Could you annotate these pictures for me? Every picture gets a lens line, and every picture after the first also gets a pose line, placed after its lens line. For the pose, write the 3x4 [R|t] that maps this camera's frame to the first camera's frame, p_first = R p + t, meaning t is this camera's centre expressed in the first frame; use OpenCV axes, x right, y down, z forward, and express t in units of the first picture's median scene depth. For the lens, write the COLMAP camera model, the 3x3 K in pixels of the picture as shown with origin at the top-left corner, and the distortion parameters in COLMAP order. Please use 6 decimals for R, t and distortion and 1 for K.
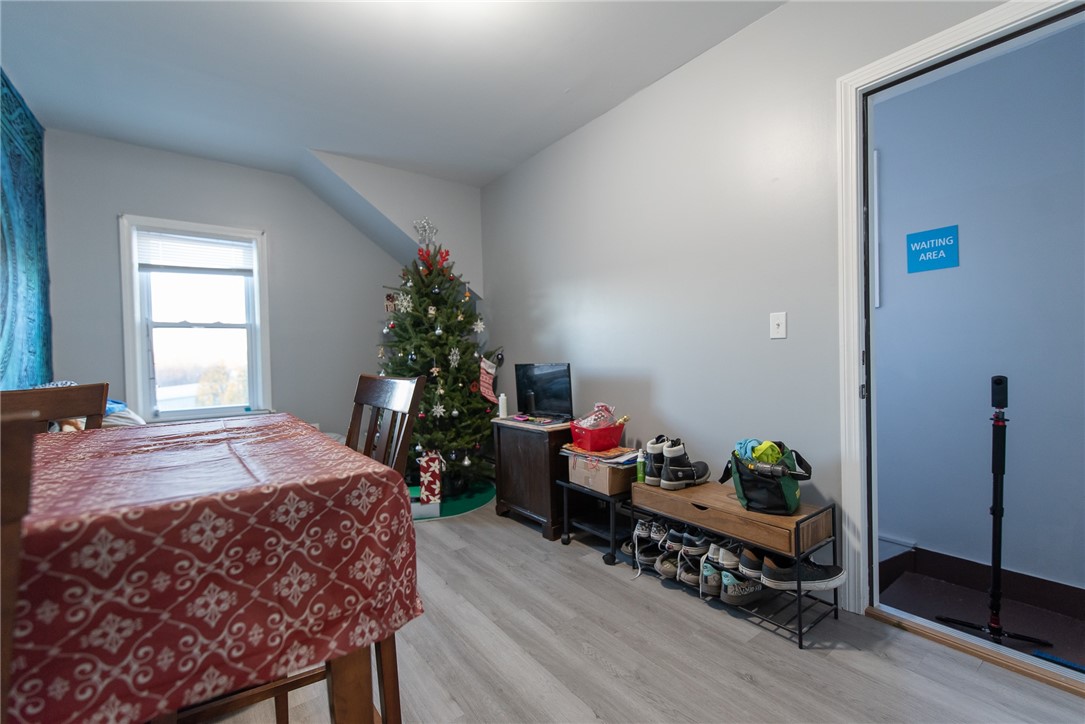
lens RADIAL K [[464.7, 0, 541.4], [0, 464.7, 364.7], [0, 0, 1]] dist [0.002122, 0.000821]
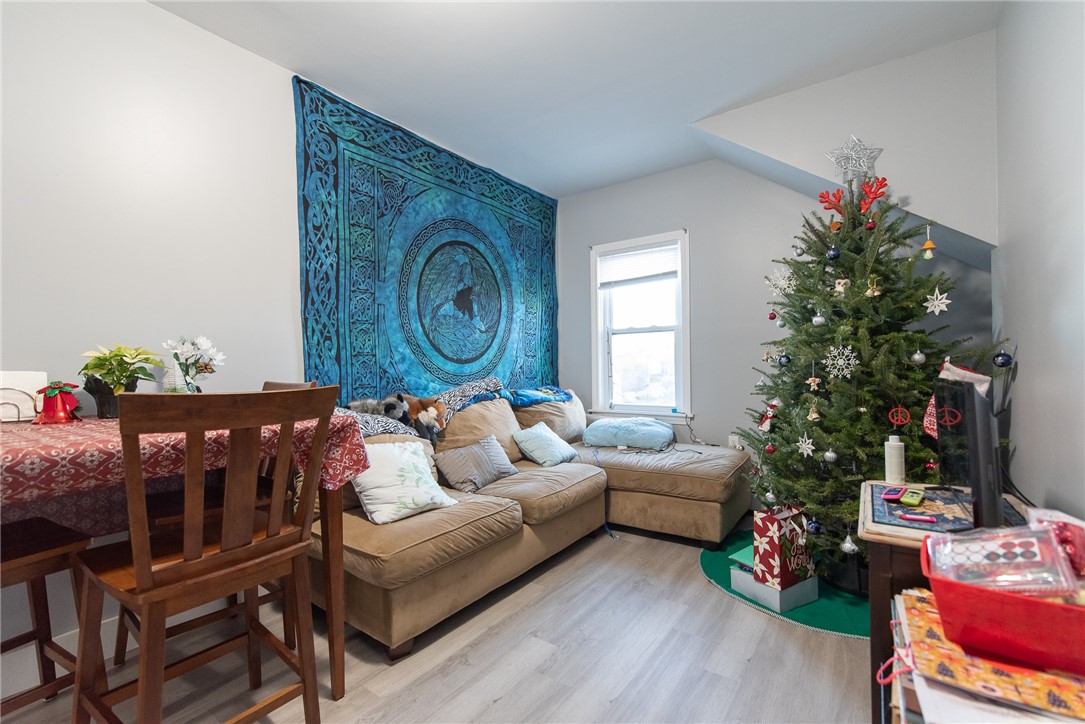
lens RADIAL K [[464.7, 0, 541.4], [0, 464.7, 364.7], [0, 0, 1]] dist [0.002122, 0.000821]
pose [[0.296277, 0.017681, -0.954938, 0.273858], [-0.011851, 0.999820, 0.014835, -0.016559], [0.955028, 0.006921, 0.296433, 0.478865]]
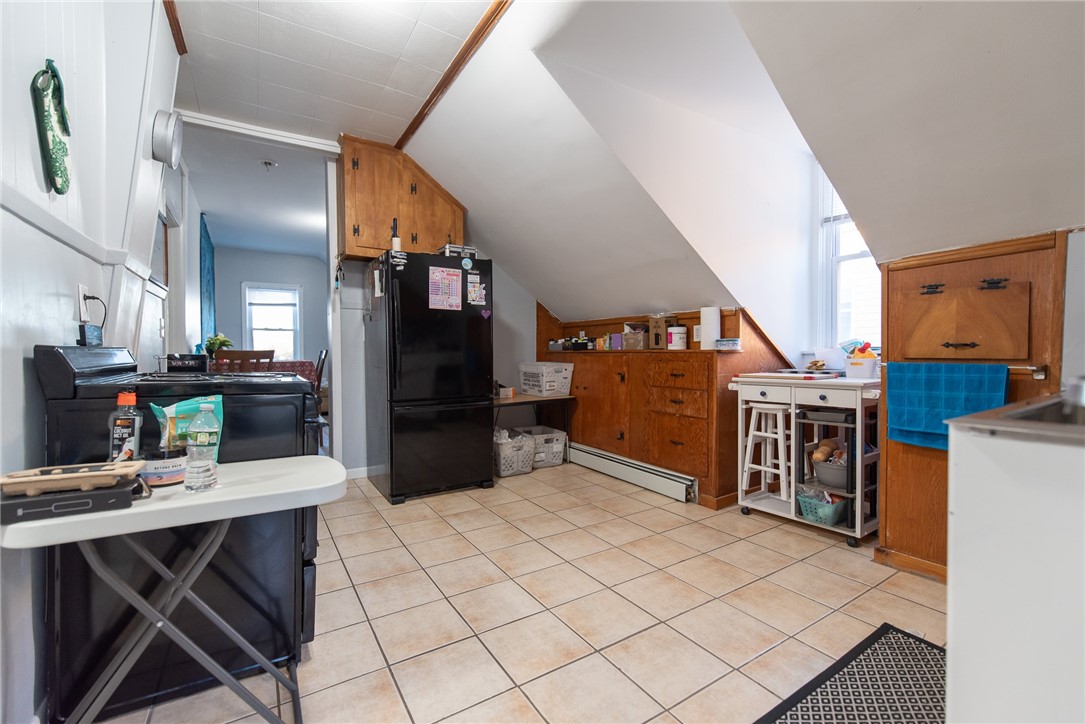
lens RADIAL K [[464.7, 0, 541.4], [0, 464.7, 364.7], [0, 0, 1]] dist [0.002122, 0.000821]
pose [[0.996051, 0.022827, -0.085803, 0.774378], [-0.022925, 0.999737, -0.000160, 0.055768], [0.085777, 0.002127, 0.996312, -1.154697]]
